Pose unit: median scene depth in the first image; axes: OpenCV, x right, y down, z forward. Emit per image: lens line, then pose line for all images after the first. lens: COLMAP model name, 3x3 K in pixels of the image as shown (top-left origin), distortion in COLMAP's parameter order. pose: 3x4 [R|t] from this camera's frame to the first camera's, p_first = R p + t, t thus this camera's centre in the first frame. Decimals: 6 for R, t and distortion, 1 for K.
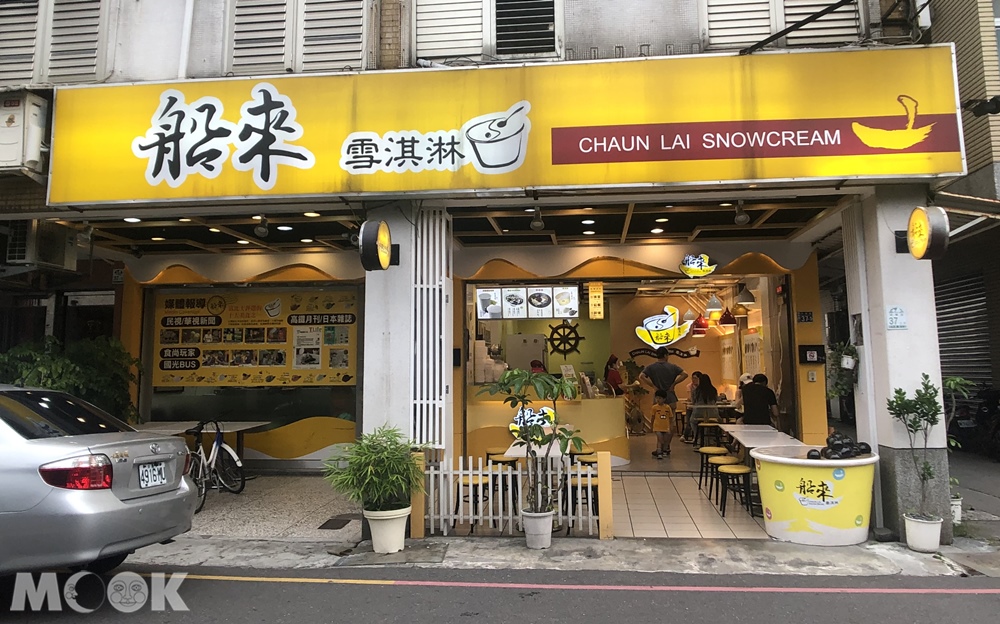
lens RADIAL K [[811.2, 0, 513.5], [0, 811.2, 258.0], [0, 0, 1]] dist [0.056354, -0.178252]
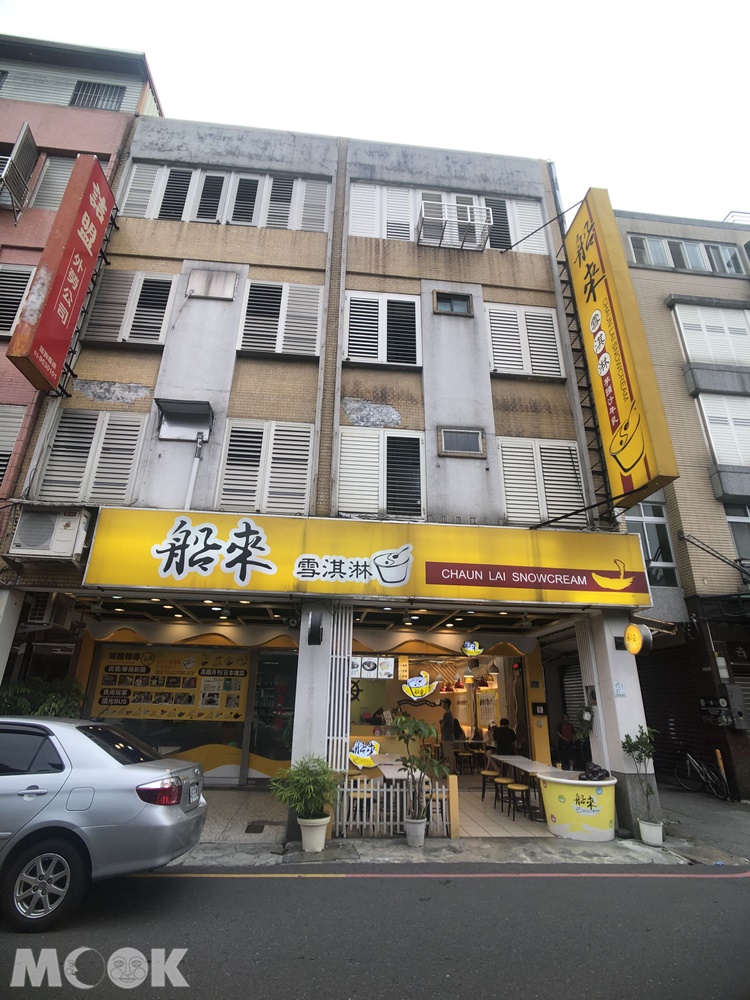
lens RADIAL K [[515.8, 0, 375.0], [0, 515.8, 500.0], [0, 0, 1]] dist [-0.026535, 0.013137]
pose [[0.979224, 0.102162, 0.175165, -0.238853], [-0.055551, 0.965920, -0.252809, -0.009412], [-0.195023, 0.237826, 0.951528, -0.010074]]
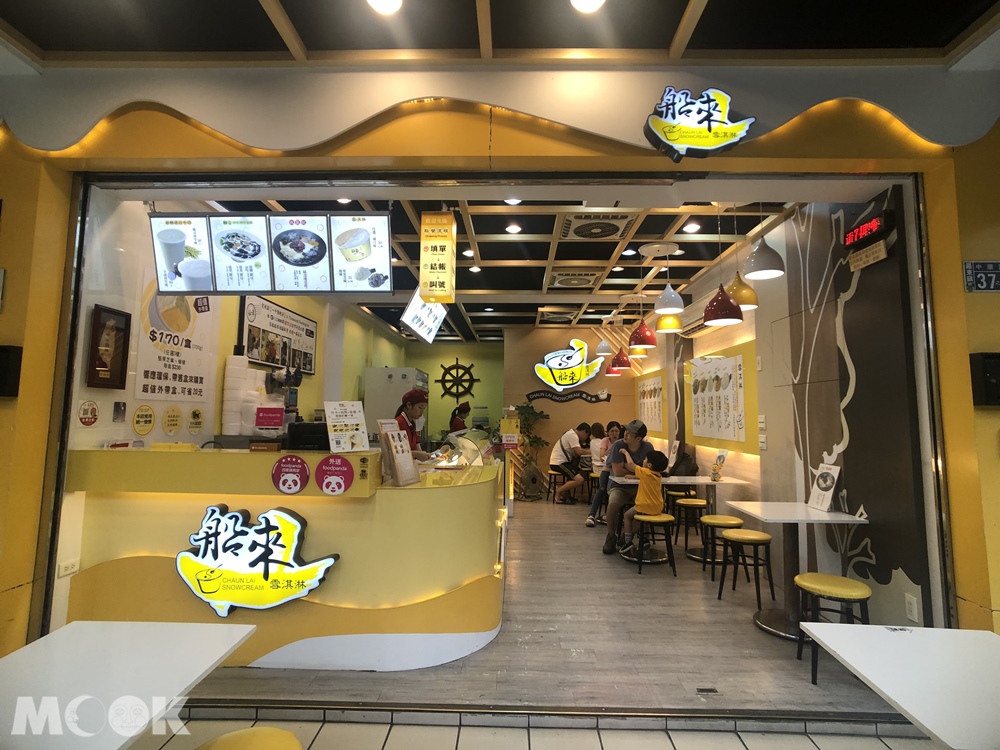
lens RADIAL K [[515.8, 0, 500.0], [0, 515.8, 375.0], [0, 0, 1]] dist [-0.026535, 0.013137]
pose [[0.997421, 0.023316, 0.067887, 0.178246], [-0.027273, 0.997947, 0.057952, 0.148230], [-0.066397, -0.059654, 0.996008, 1.077404]]
